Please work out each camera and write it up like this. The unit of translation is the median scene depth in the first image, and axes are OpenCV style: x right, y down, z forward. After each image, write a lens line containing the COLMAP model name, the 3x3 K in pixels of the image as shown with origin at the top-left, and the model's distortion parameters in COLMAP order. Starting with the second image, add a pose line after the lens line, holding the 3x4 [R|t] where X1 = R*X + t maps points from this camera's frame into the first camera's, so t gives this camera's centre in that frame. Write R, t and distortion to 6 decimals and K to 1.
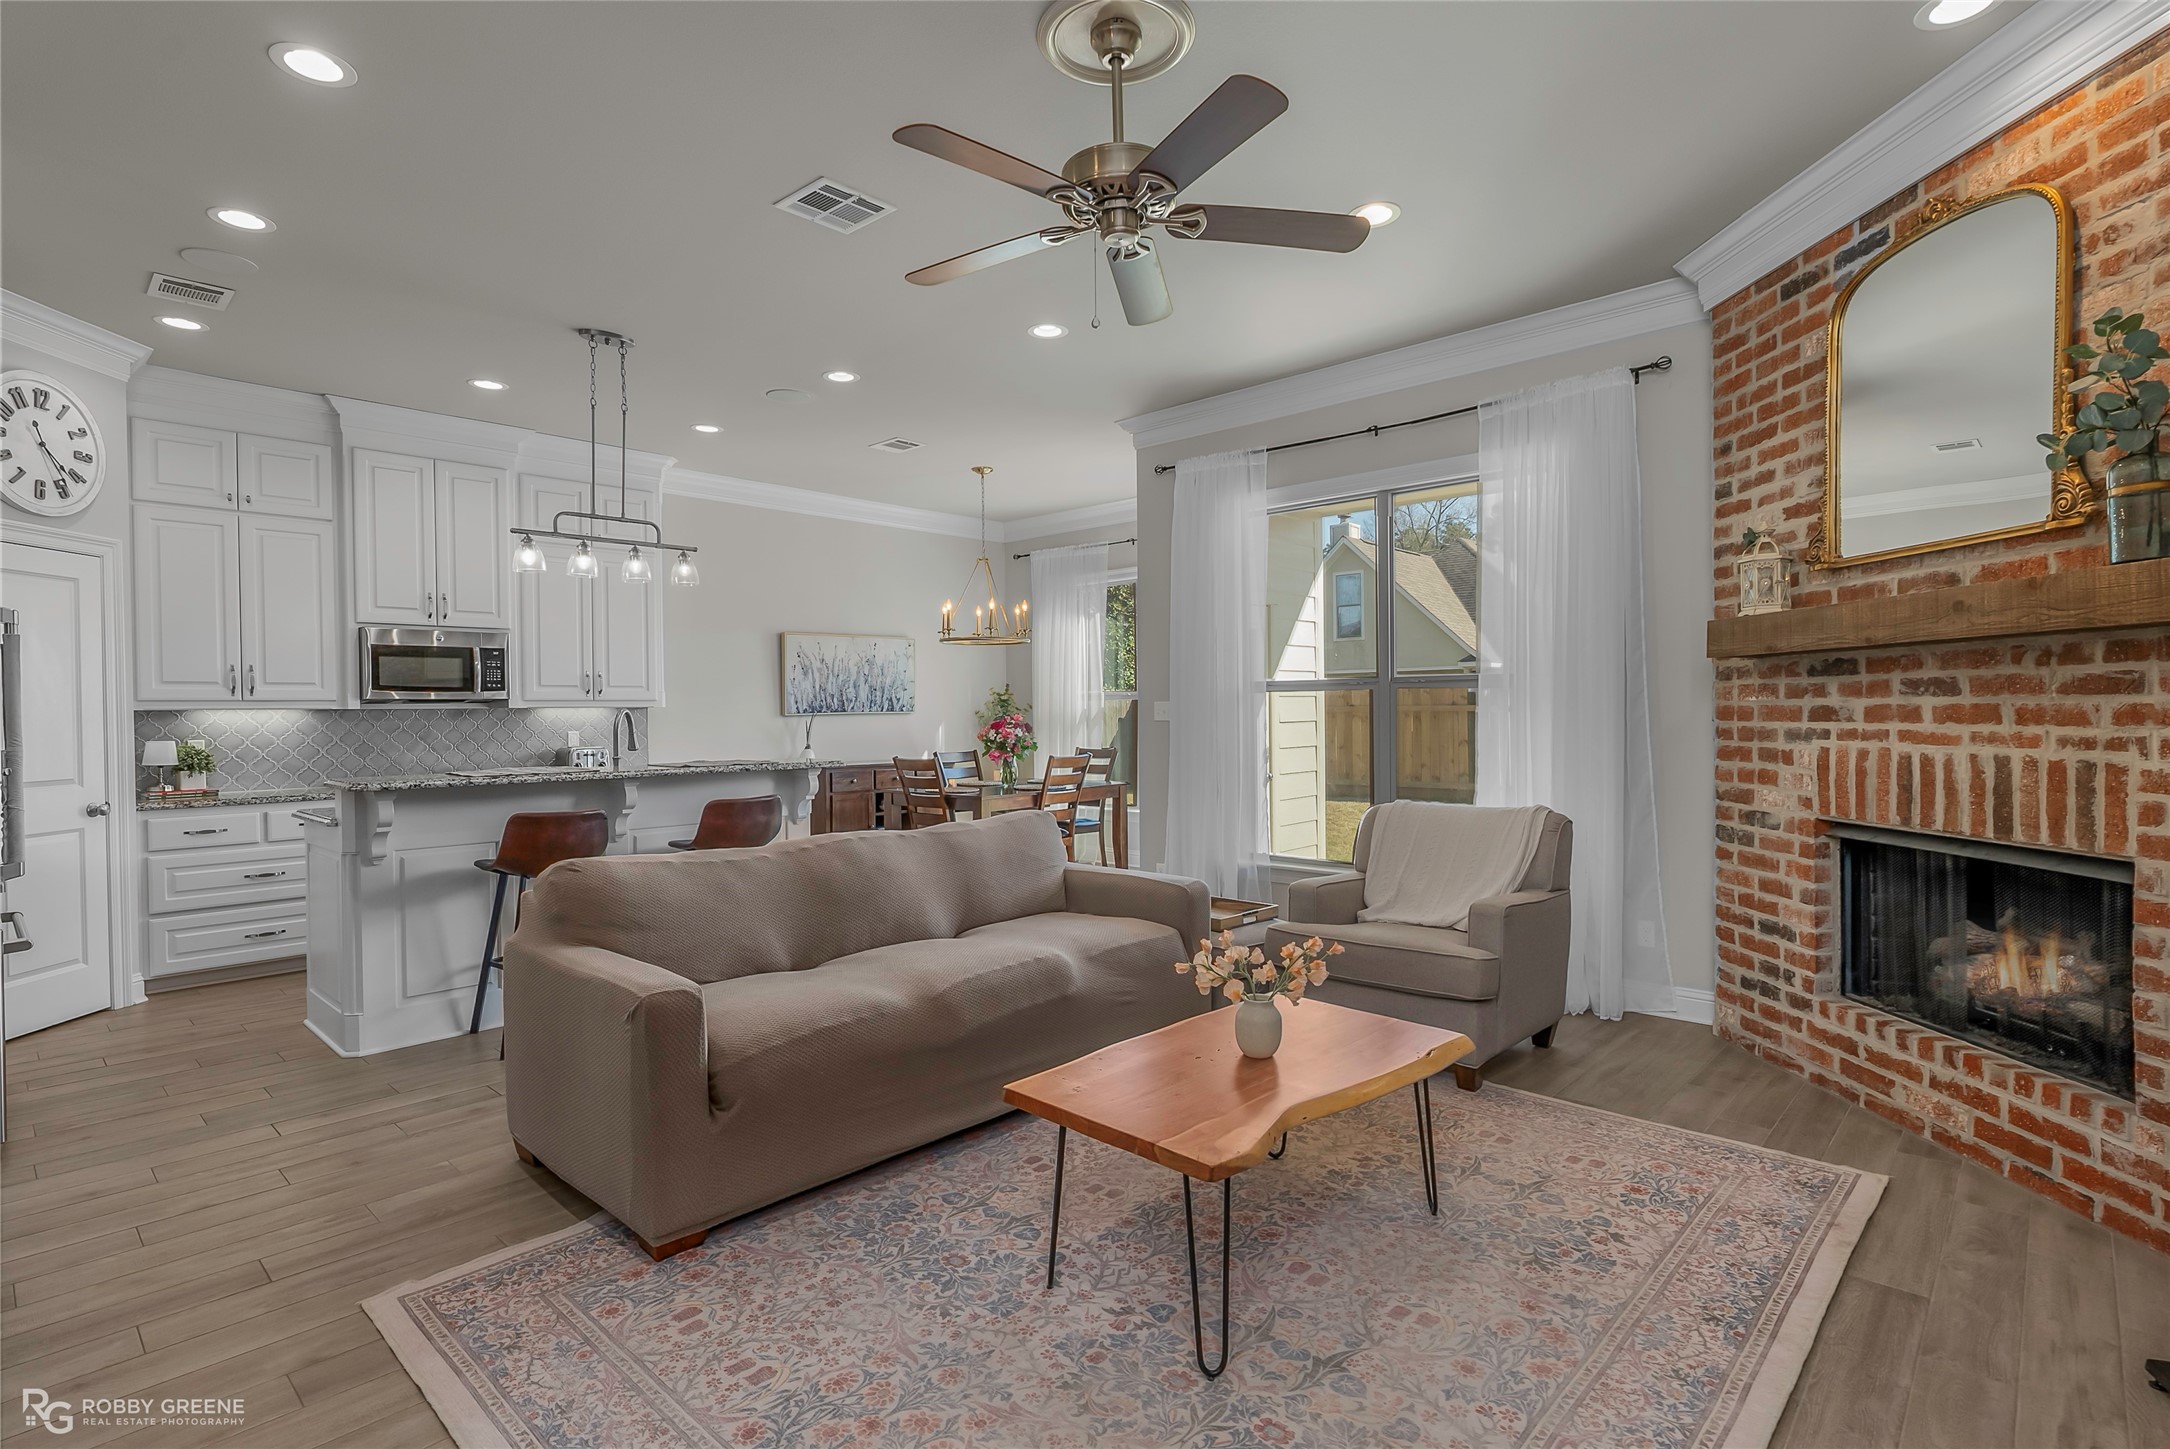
lens RADIAL K [[1055.1, 0, 1090.1], [0, 1055.1, 720.9], [0, 0, 1]] dist [-0.004315, 0.001344]
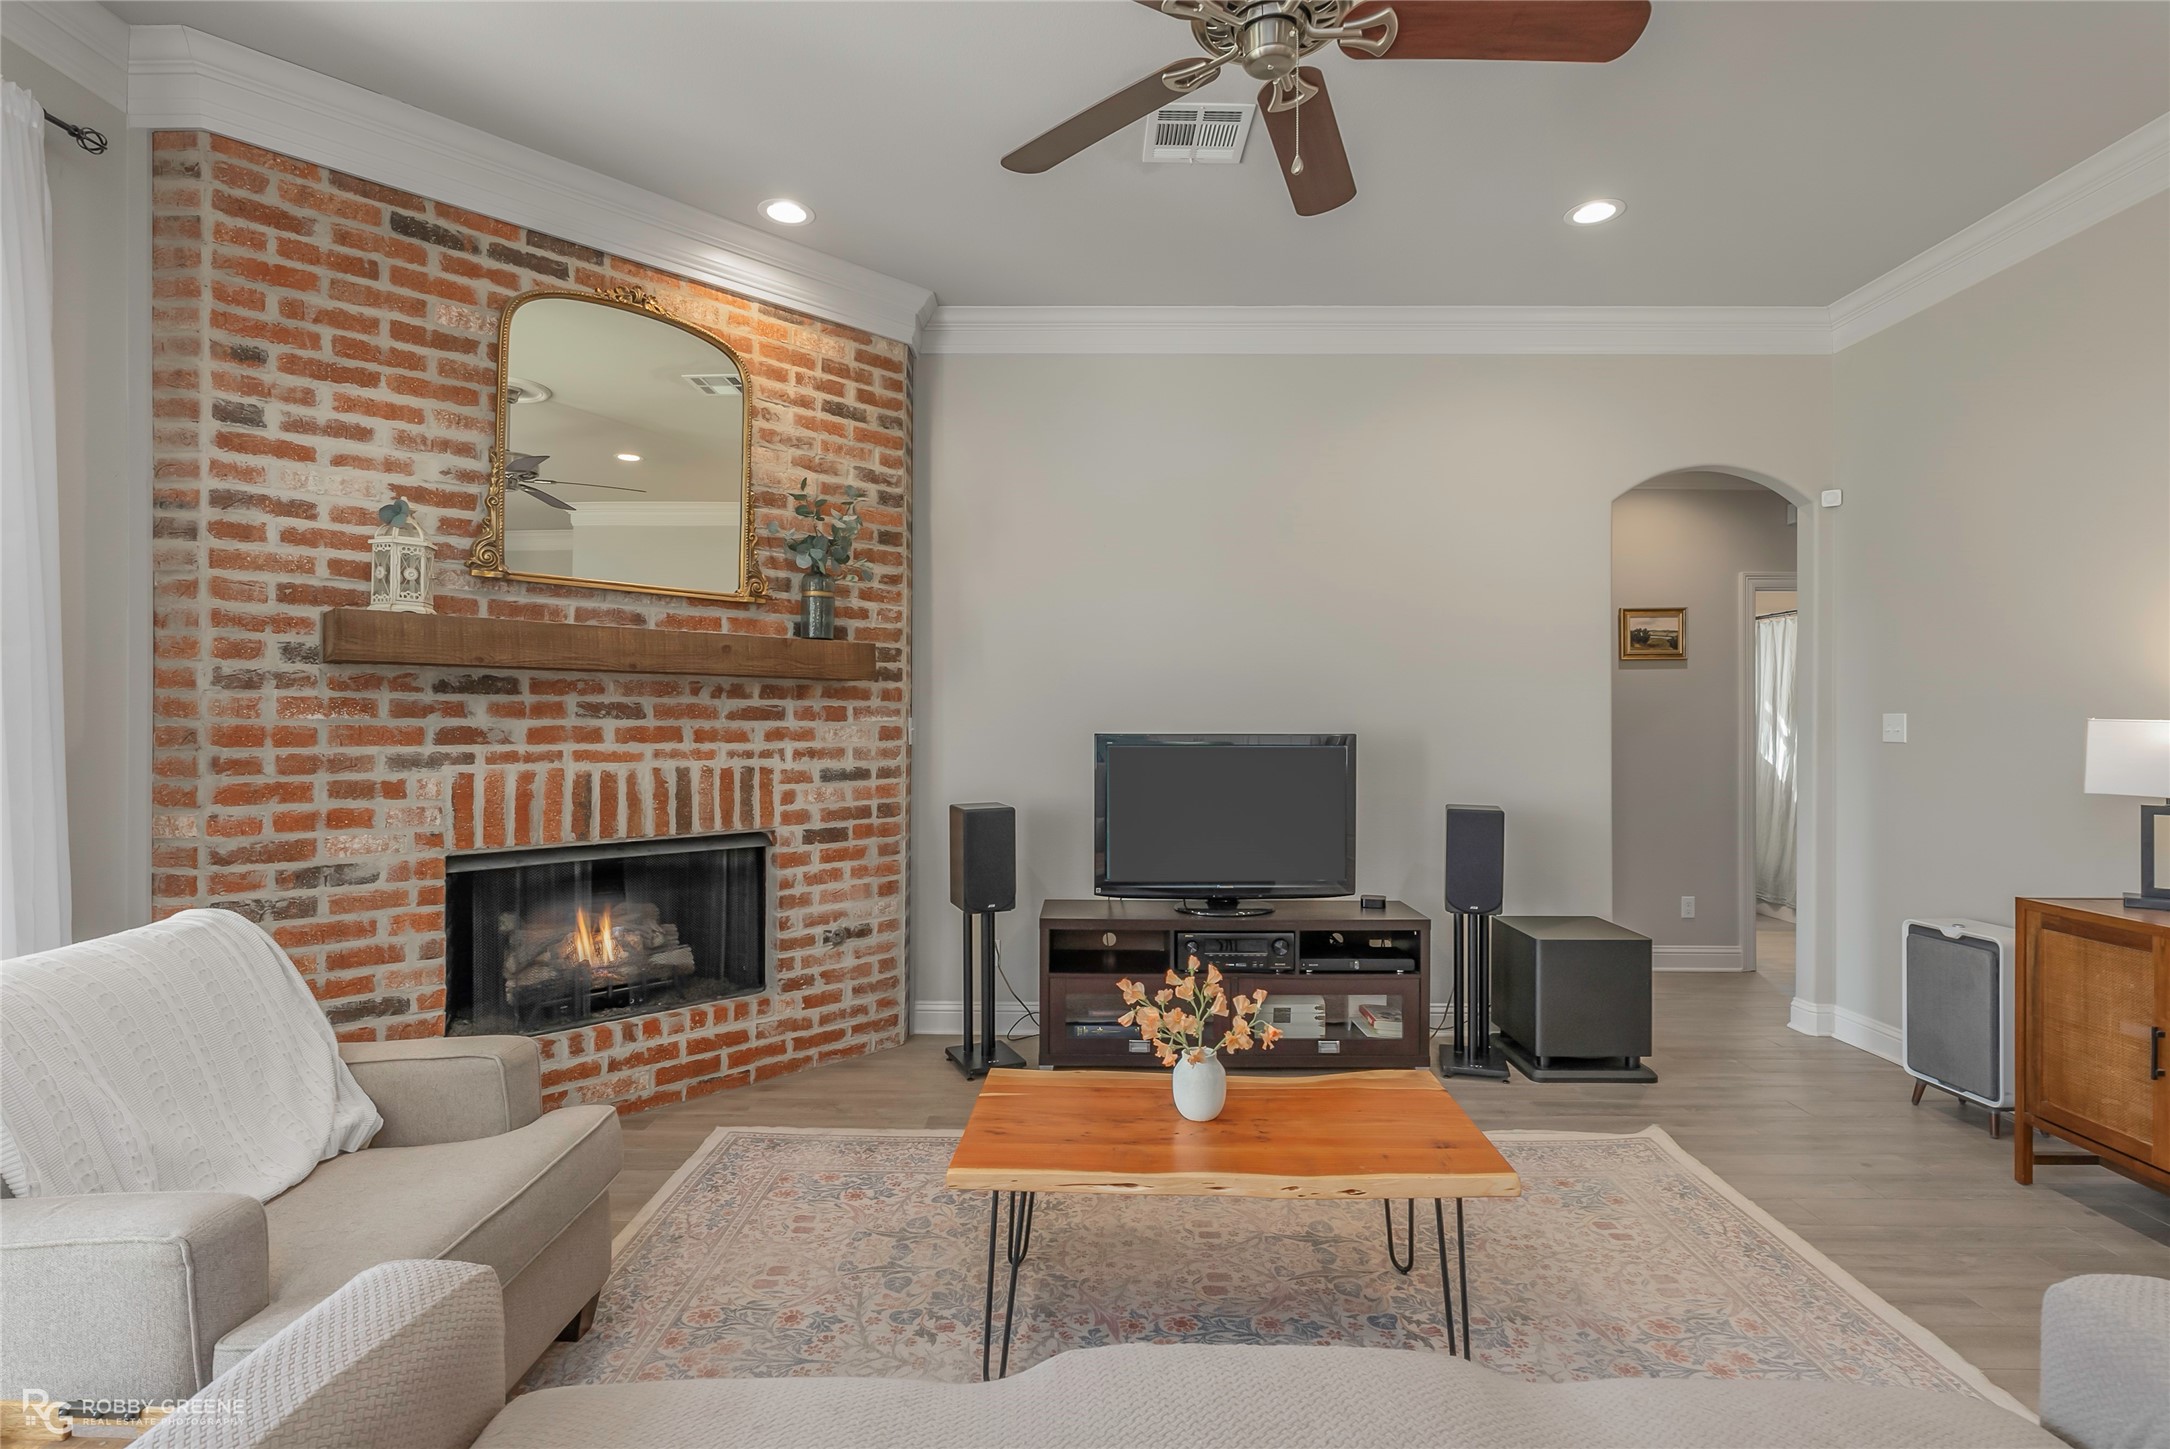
lens RADIAL K [[1029.1, 0, 1090.2], [0, 1029.1, 723.0], [0, 0, 1]] dist [-0.006695, 0.001911]
pose [[-0.674551, 0.010034, 0.738160, -0.284328], [0.011666, 0.999928, -0.002933, -0.008298], [-0.738136, 0.006633, -0.674620, 1.118747]]
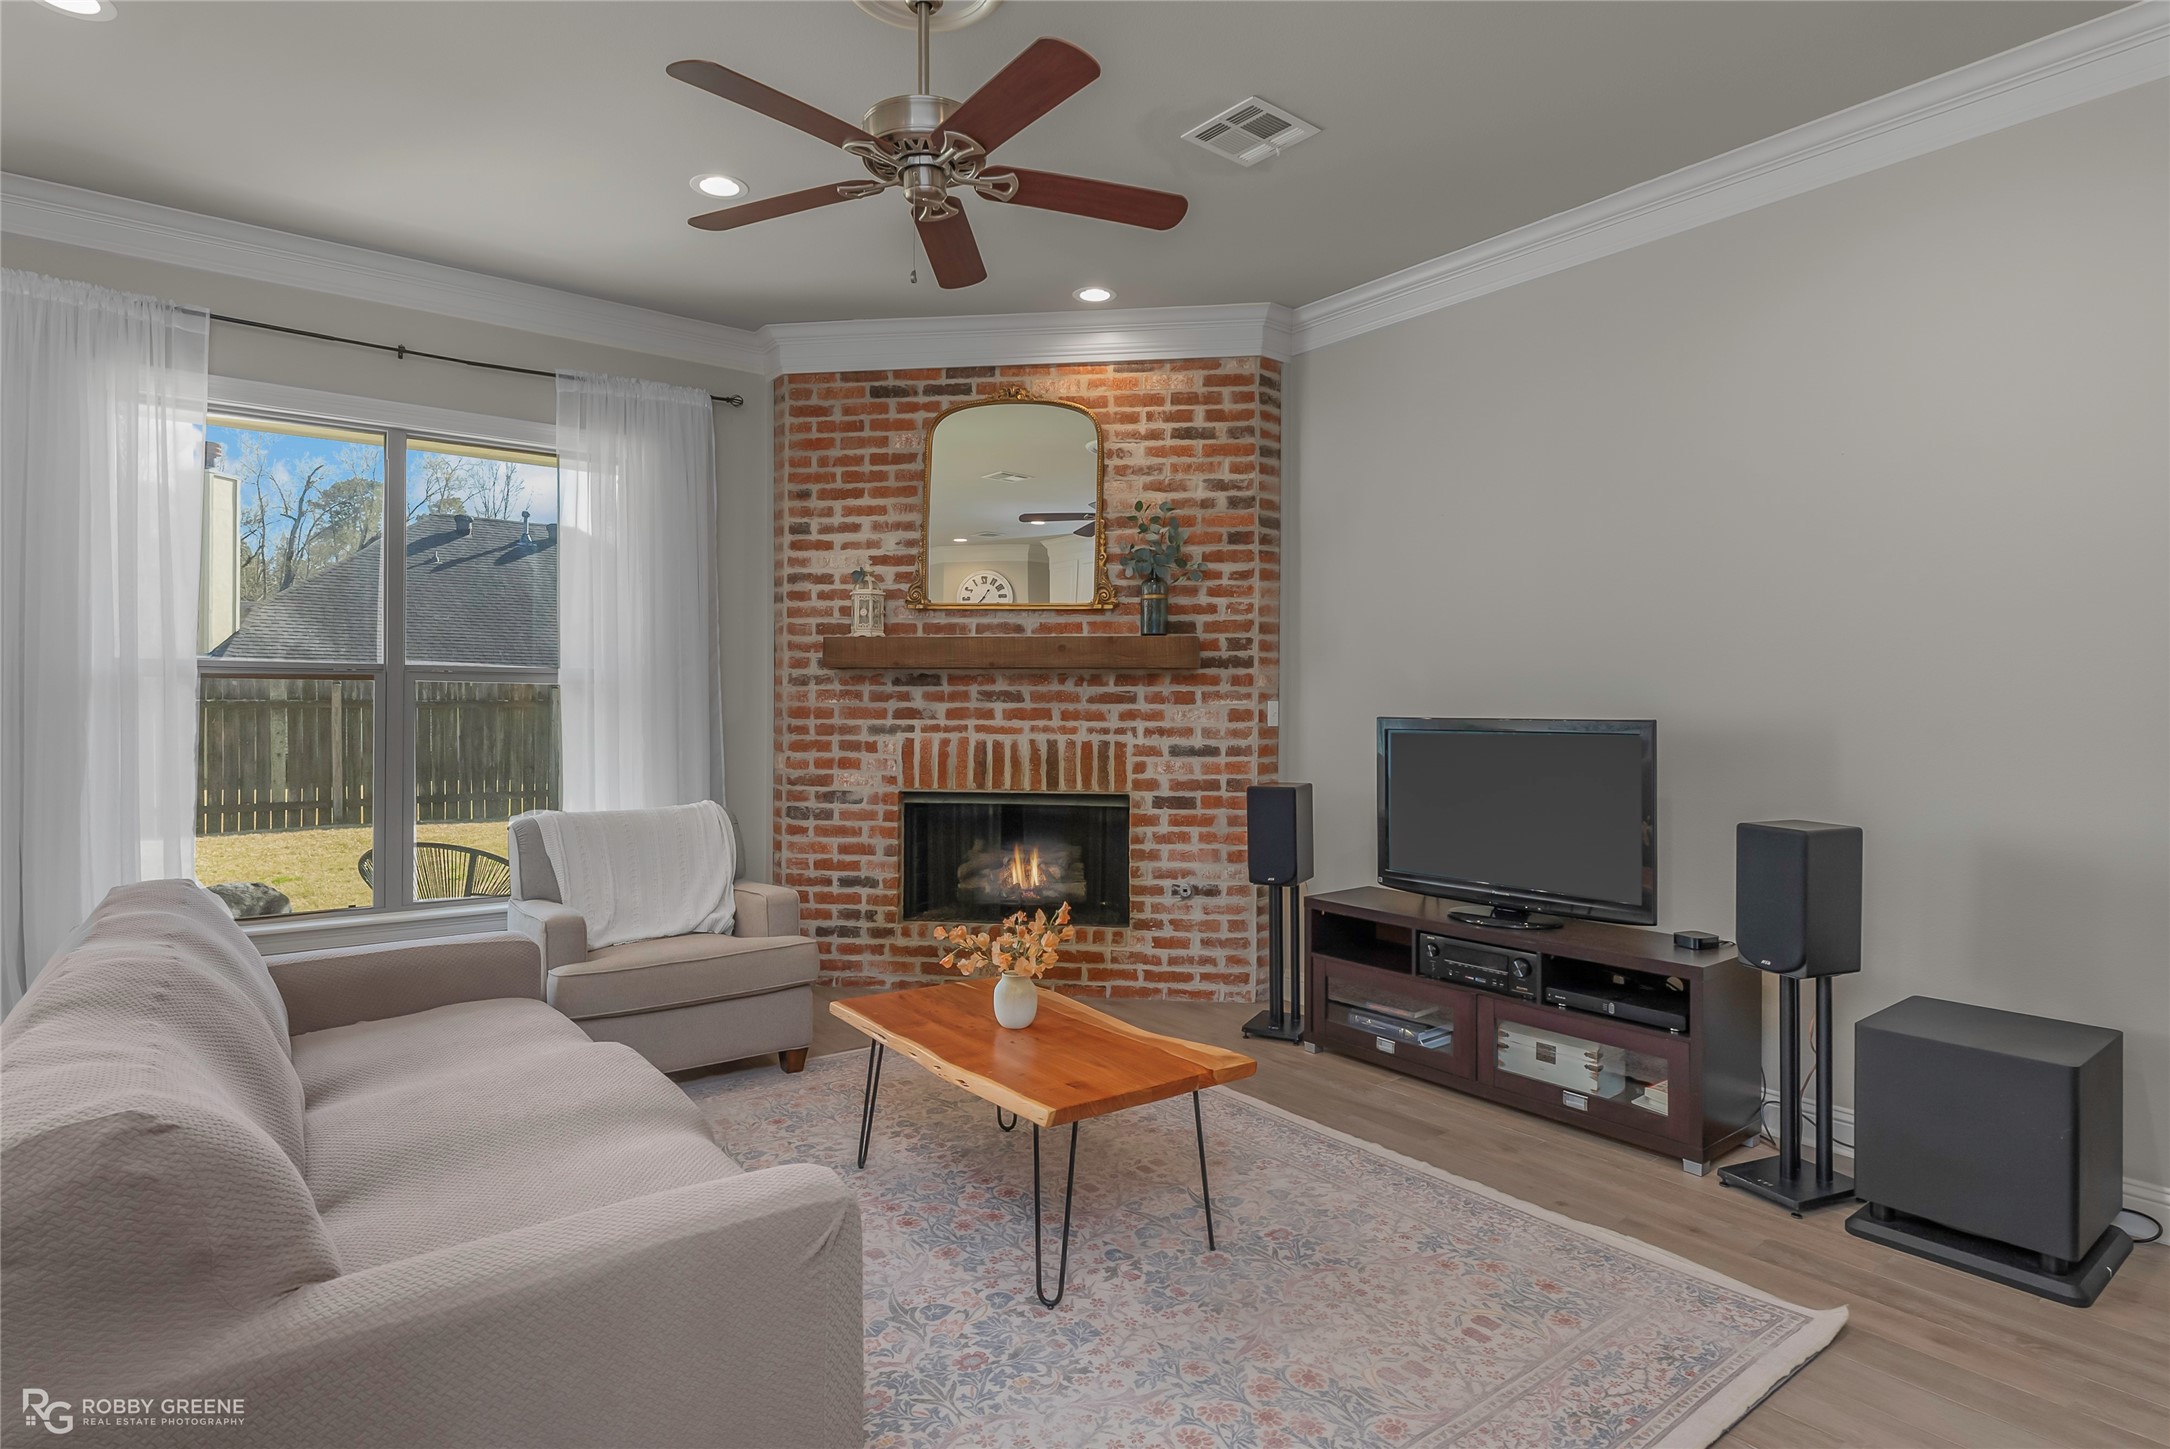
lens RADIAL K [[1125.5, 0, 1085.9], [0, 1125.5, 703.8], [0, 0, 1]] dist [-0.005202, 0.000265]
pose [[0.163043, 0.014151, 0.986518, -0.658002], [0.002370, 0.999889, -0.014734, 0.002485], [-0.986616, 0.004740, 0.162991, 0.502000]]
